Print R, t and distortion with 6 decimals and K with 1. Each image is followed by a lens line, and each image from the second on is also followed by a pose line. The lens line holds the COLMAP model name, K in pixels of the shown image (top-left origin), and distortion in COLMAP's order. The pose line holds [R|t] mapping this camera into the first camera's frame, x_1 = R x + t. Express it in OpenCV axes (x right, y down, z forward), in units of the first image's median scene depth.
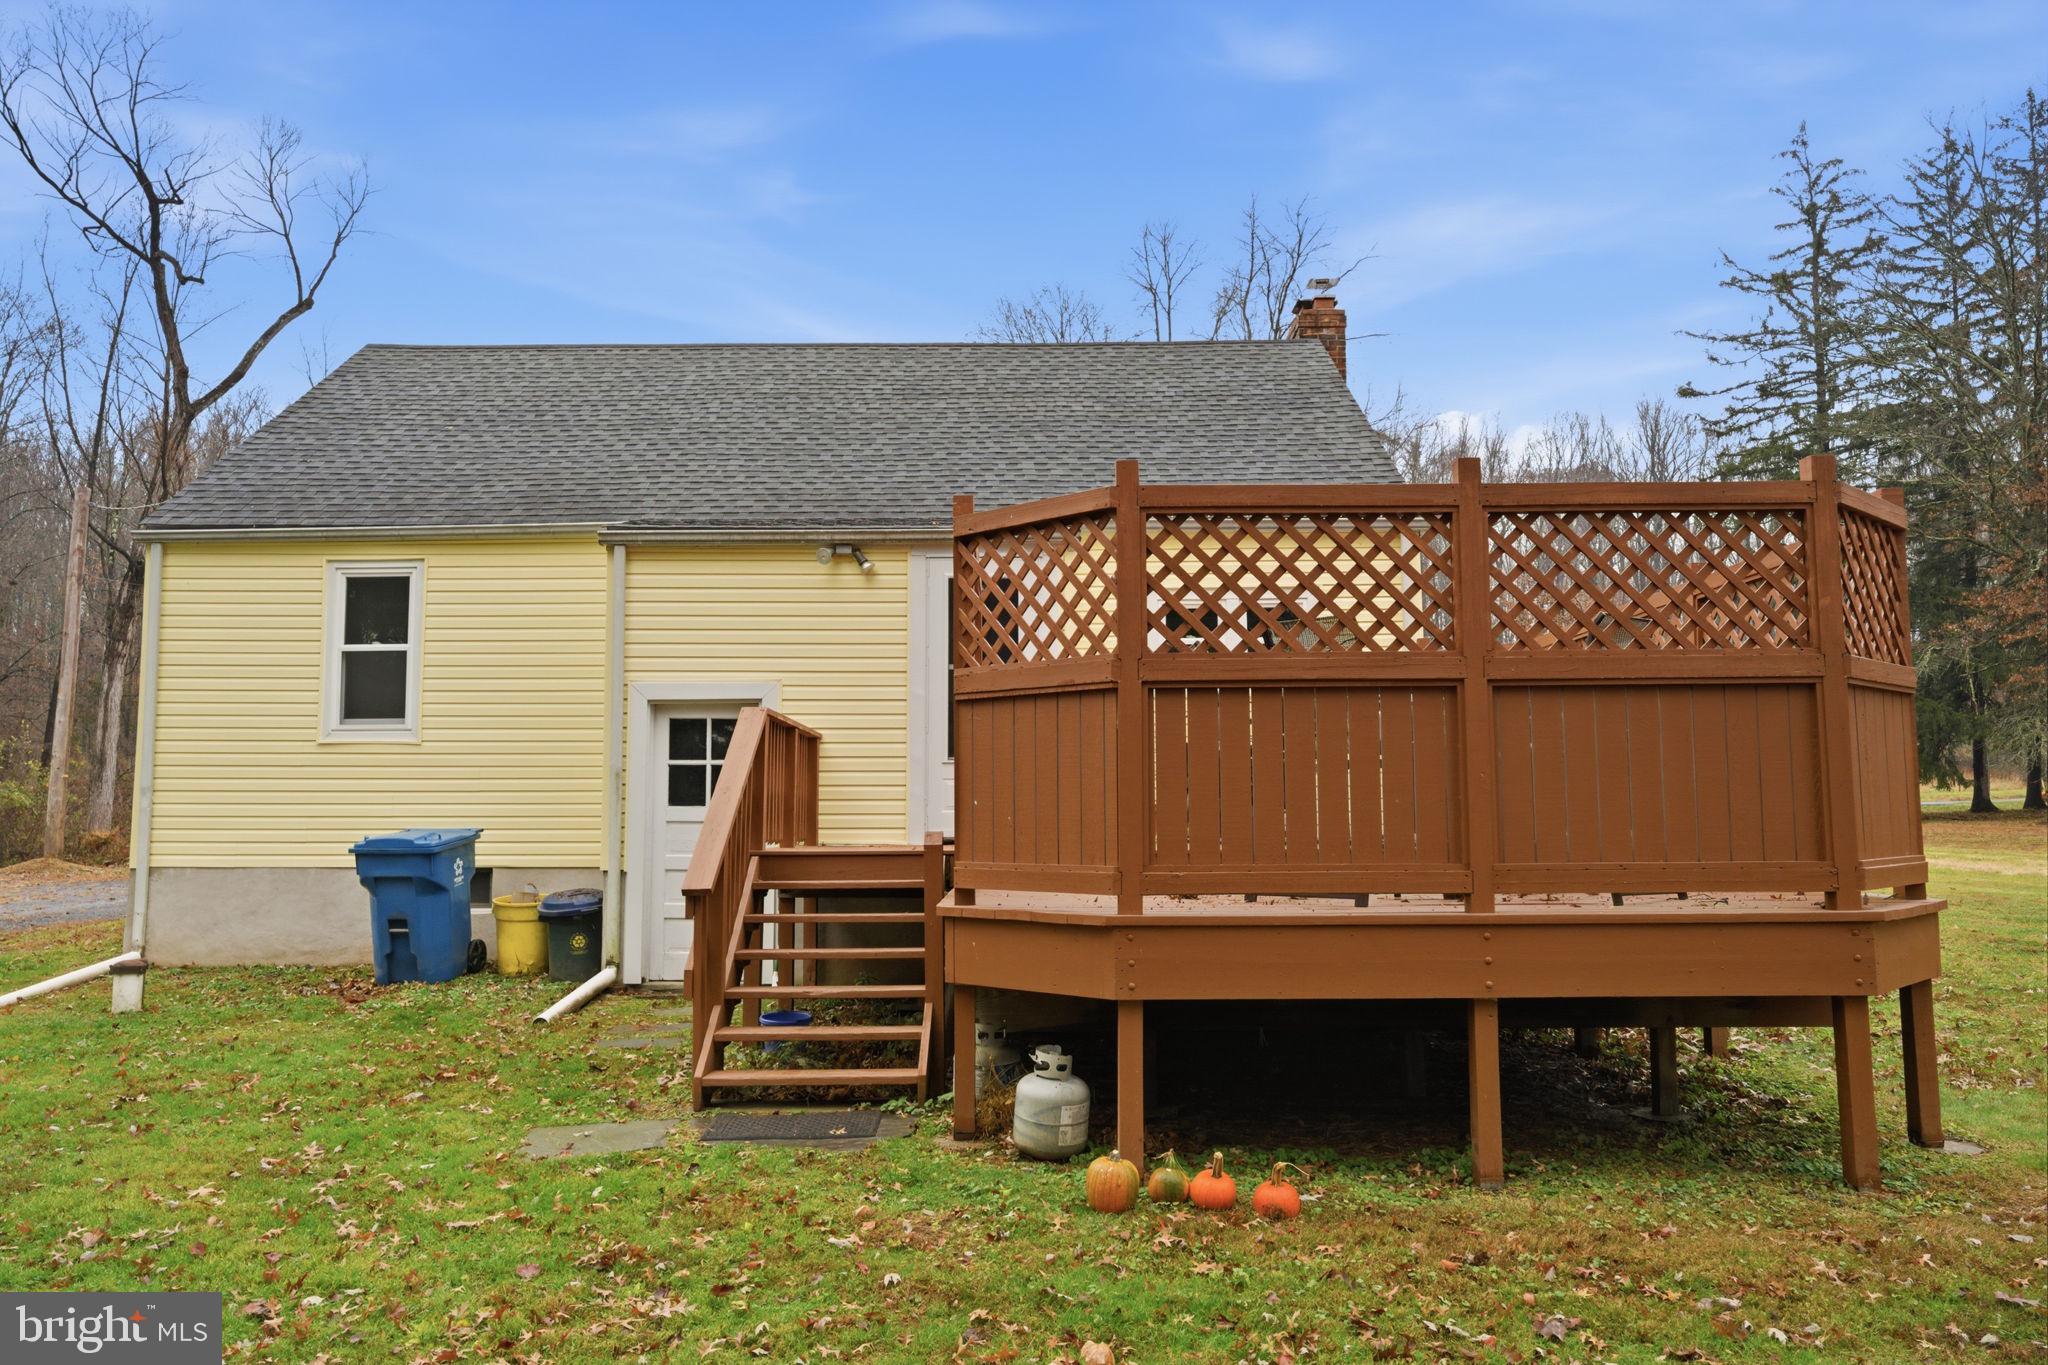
lens RADIAL K [[1623.6, 0, 1024.0], [0, 1623.6, 682.5], [0, 0, 1]] dist [-0.009690, 0.056809]
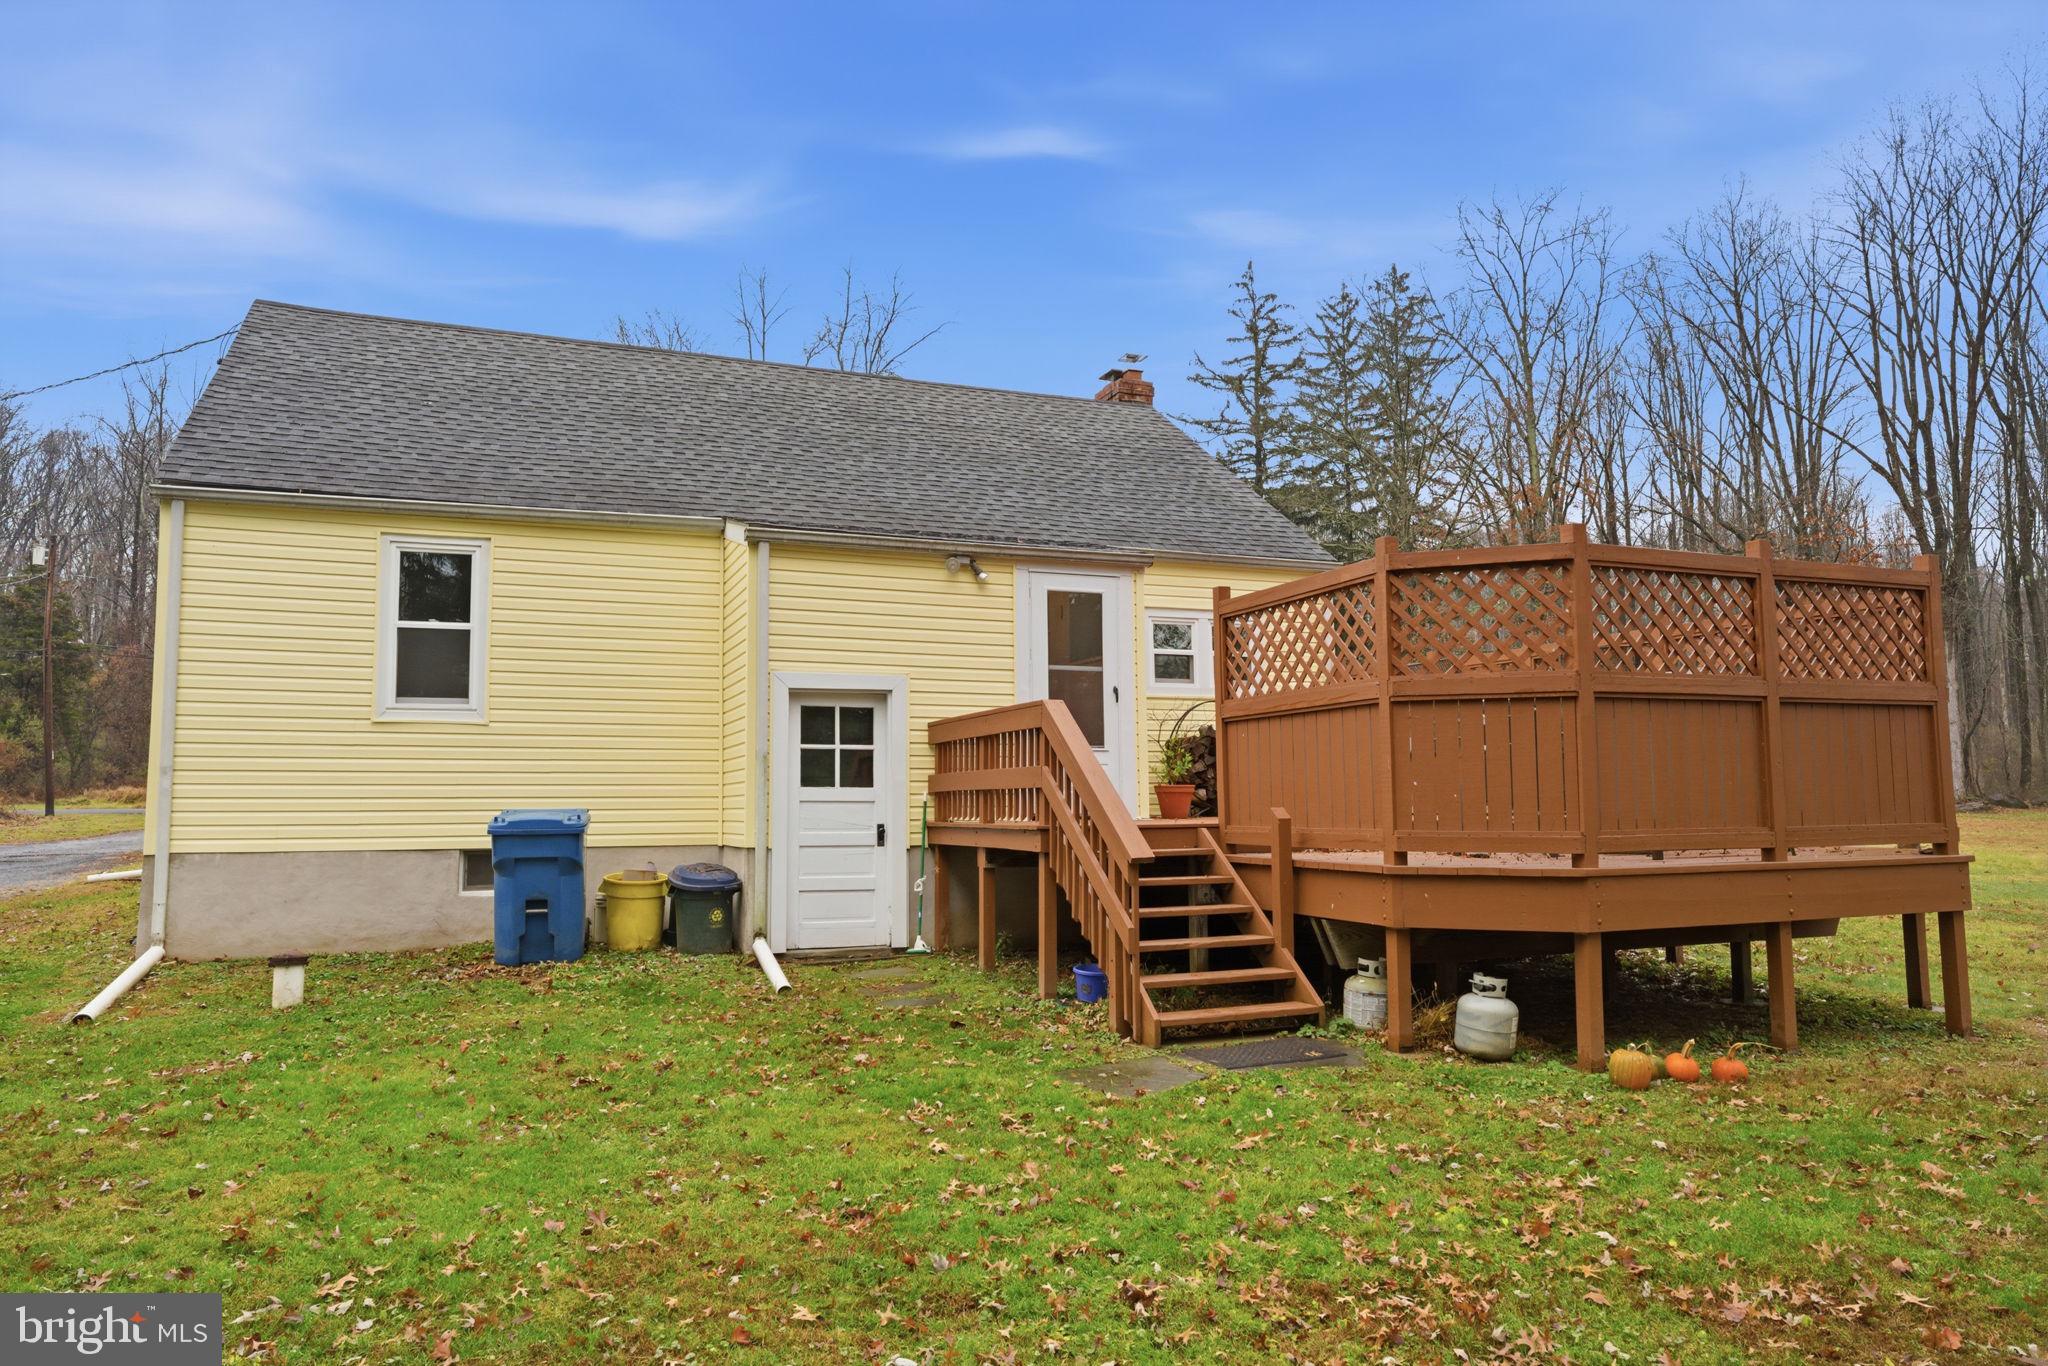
lens RADIAL K [[1439.4, 0, 1024.0], [0, 1439.4, 683.0], [0, 0, 1]] dist [0.048533, -0.087879]
pose [[0.914323, 0.030563, 0.403830, -0.428178], [-0.031134, 0.999502, -0.005153, 0.006777], [-0.403787, -0.007861, 0.914819, 0.058197]]
